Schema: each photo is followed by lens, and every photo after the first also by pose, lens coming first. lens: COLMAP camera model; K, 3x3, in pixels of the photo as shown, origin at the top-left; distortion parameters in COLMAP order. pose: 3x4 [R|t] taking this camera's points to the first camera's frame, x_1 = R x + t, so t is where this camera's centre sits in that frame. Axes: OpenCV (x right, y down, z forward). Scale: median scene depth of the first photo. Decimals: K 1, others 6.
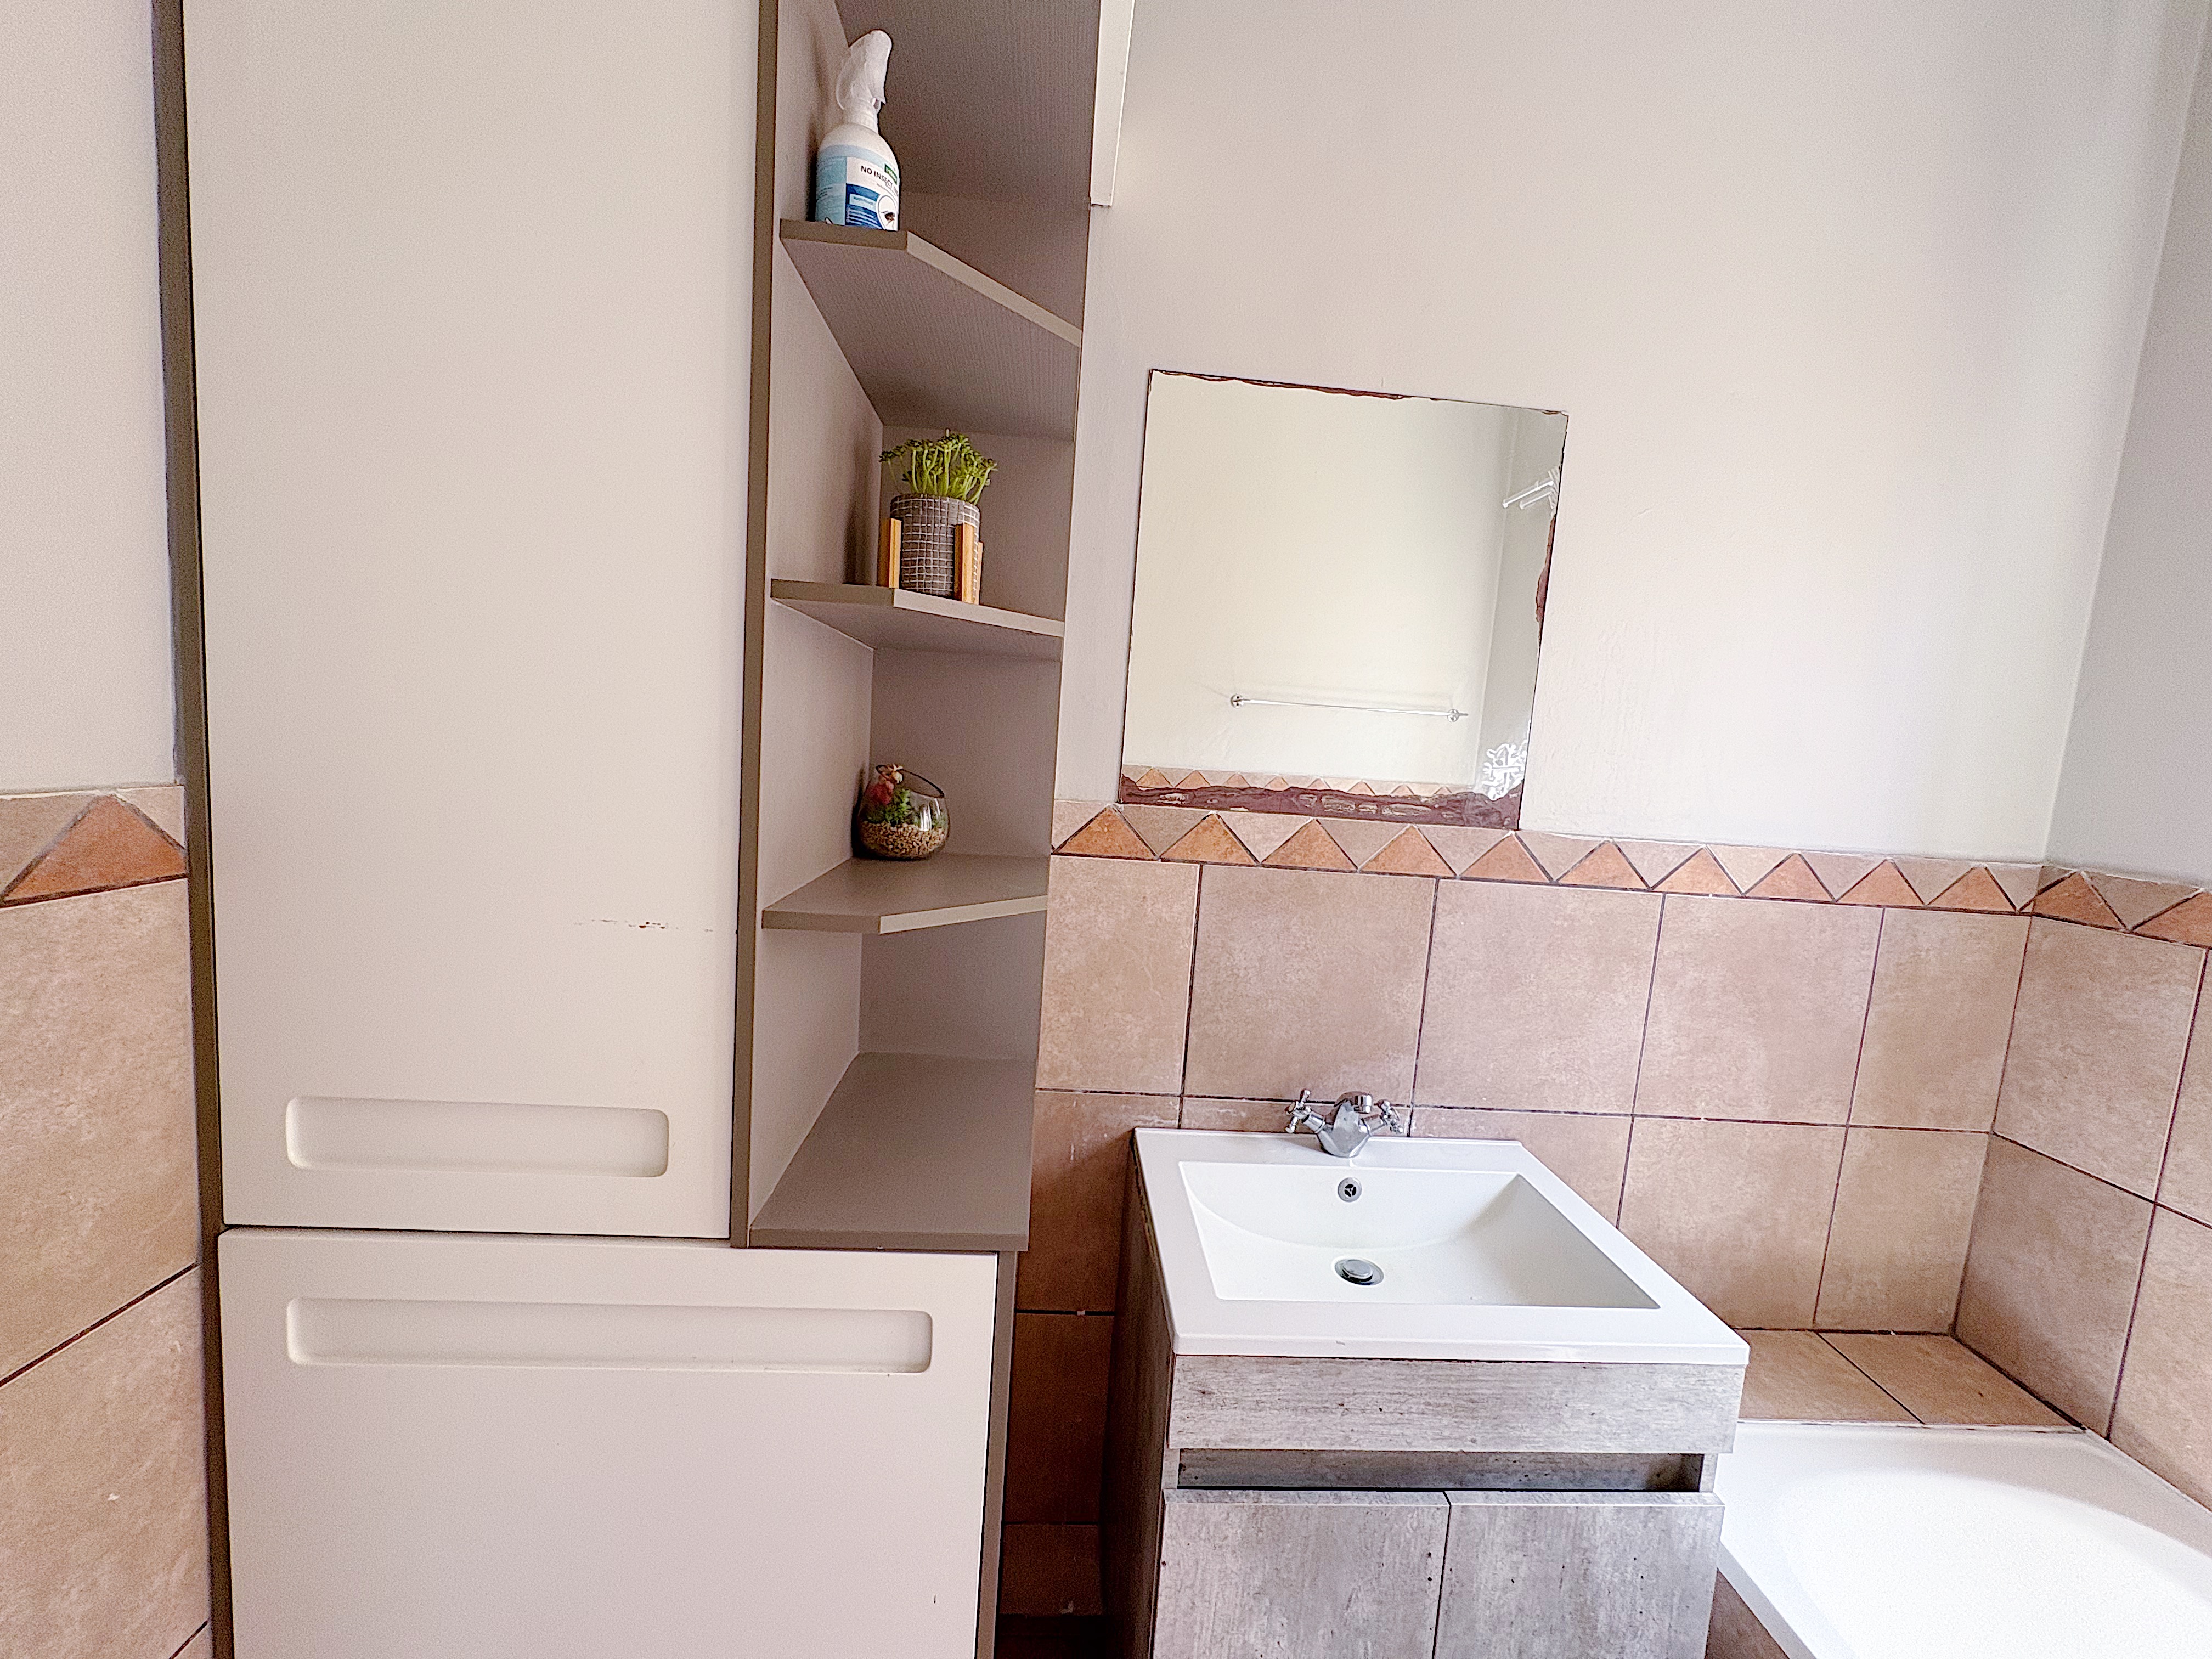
lens RADIAL K [[880.4, 0, 1106.0], [0, 880.4, 829.5], [0, 0, 1]] dist [0.001140, 0.000660]
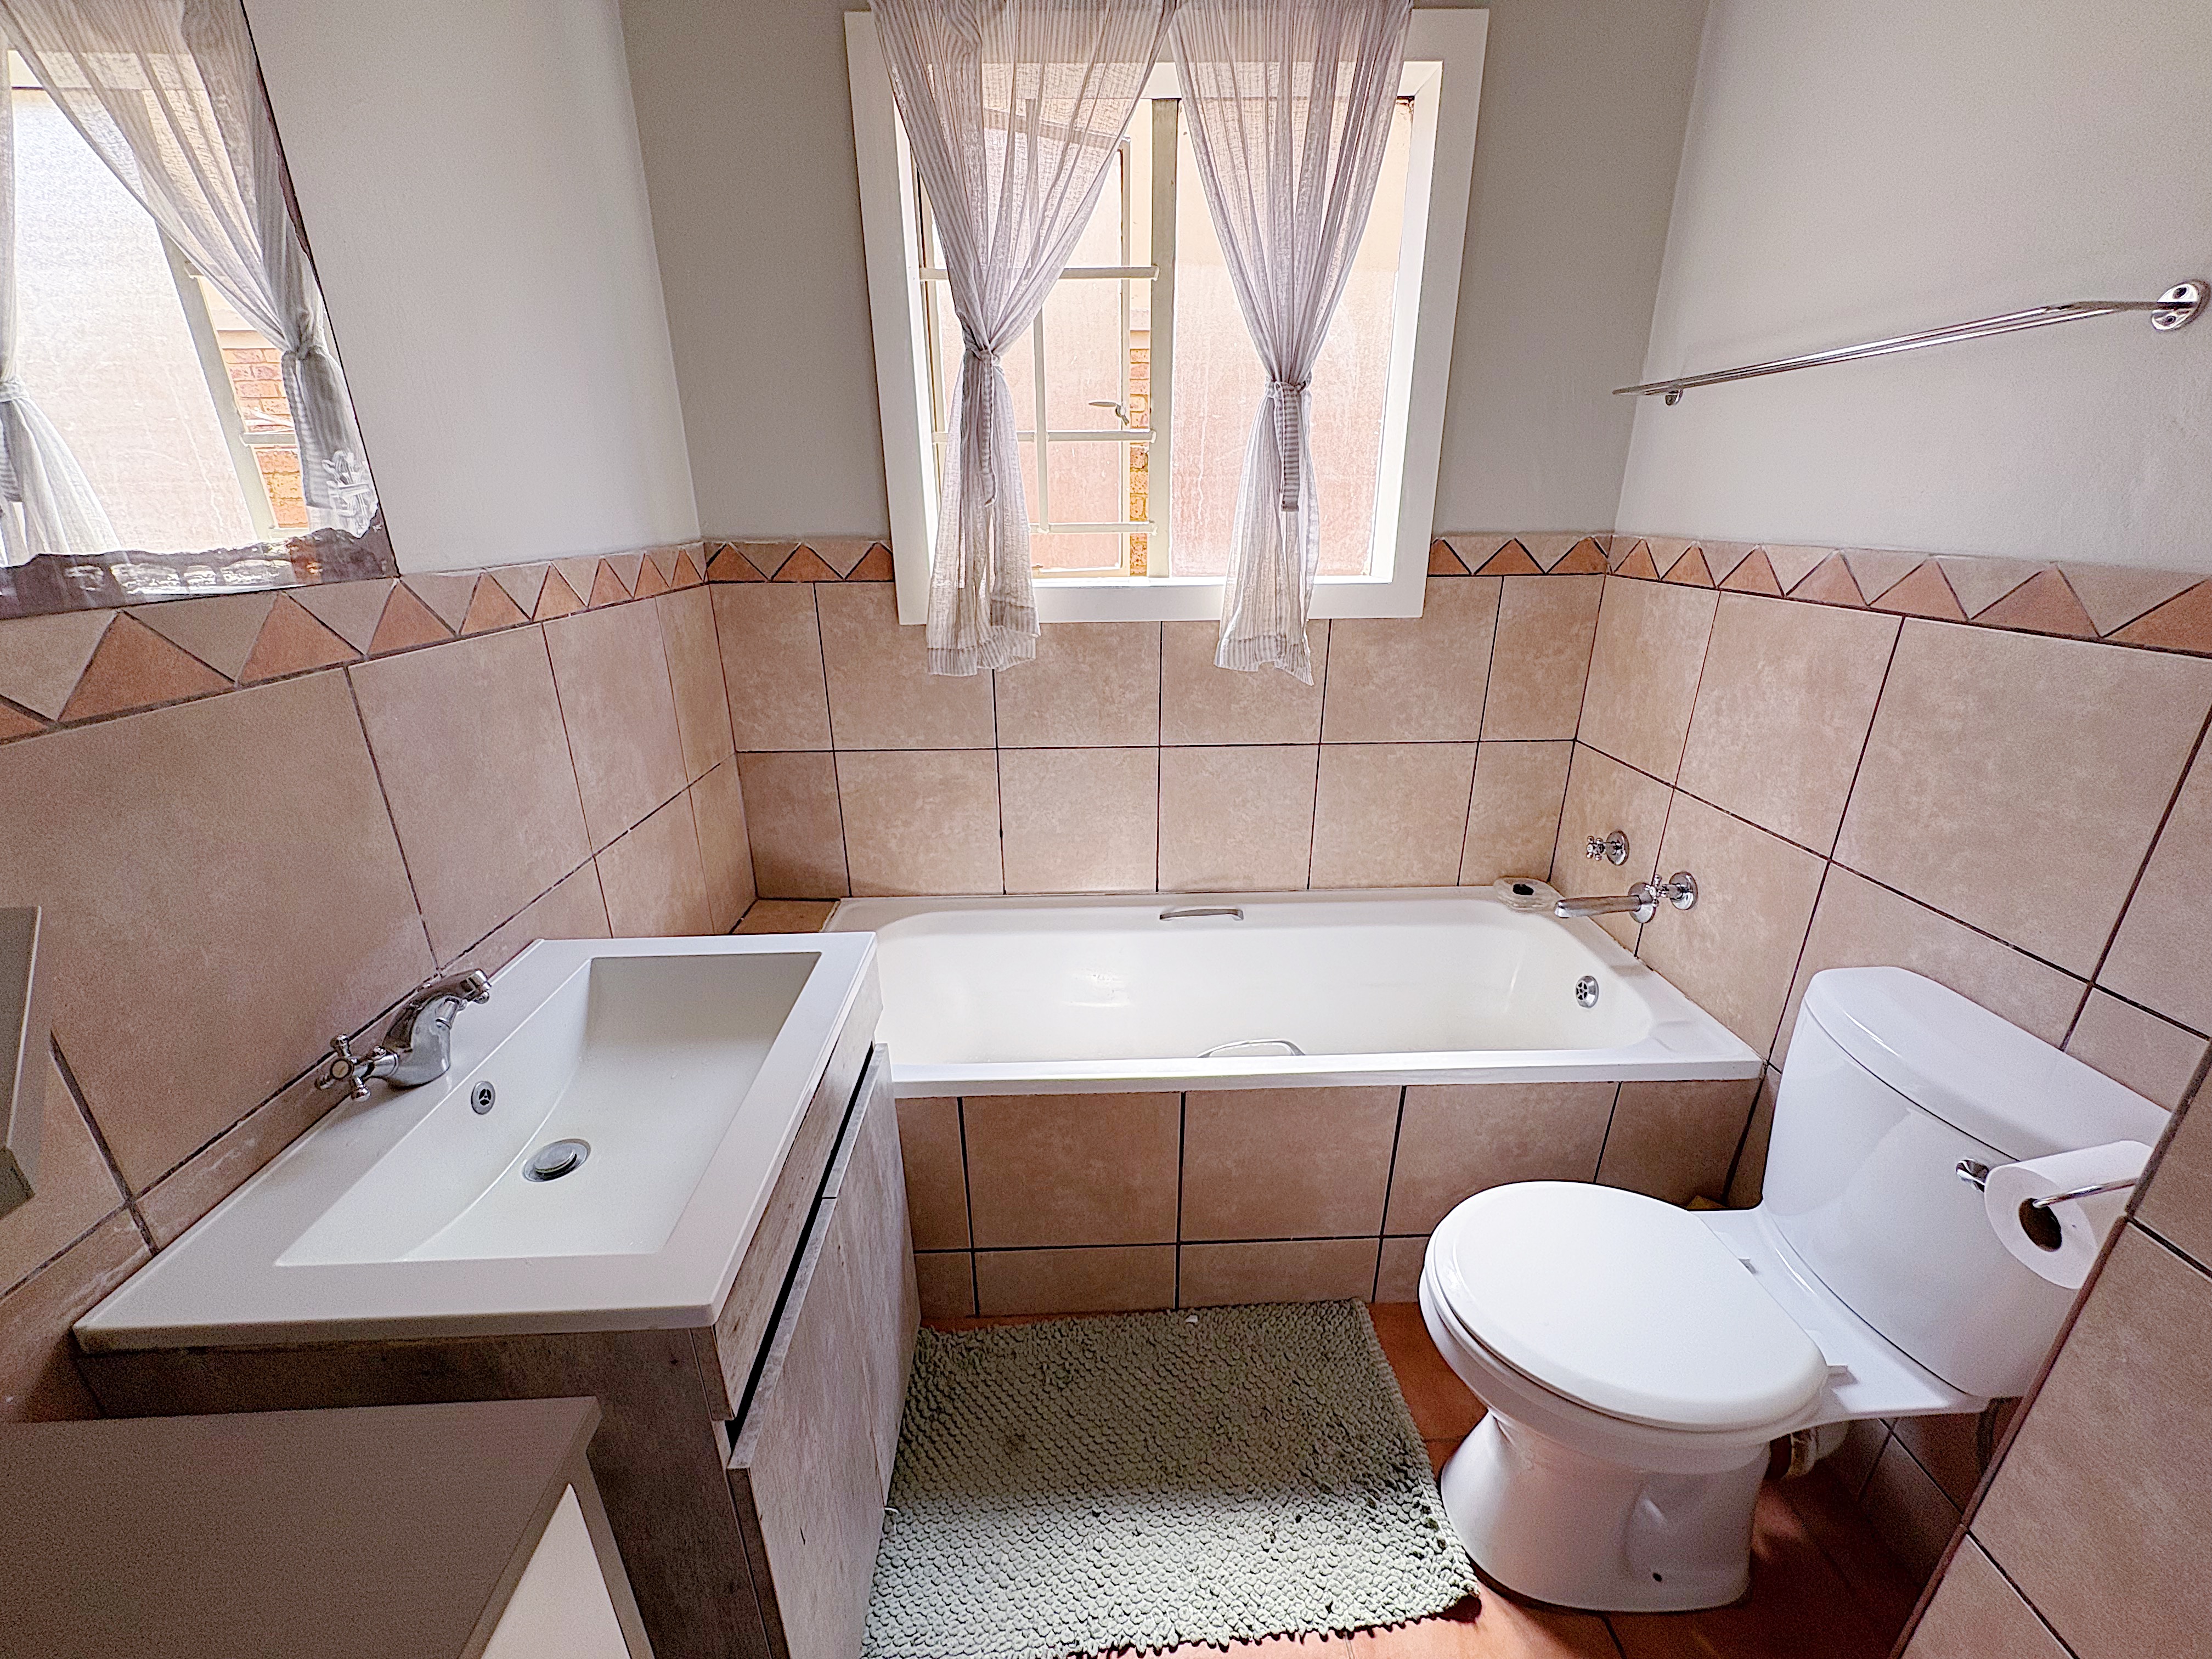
lens RADIAL K [[880.4, 0, 1106.0], [0, 880.4, 829.5], [0, 0, 1]] dist [0.001140, 0.000660]
pose [[0.027363, -0.416964, 0.908511, -0.280007], [0.117675, 0.903875, 0.411293, -0.041516], [-0.992675, 0.095655, 0.073799, 0.374331]]
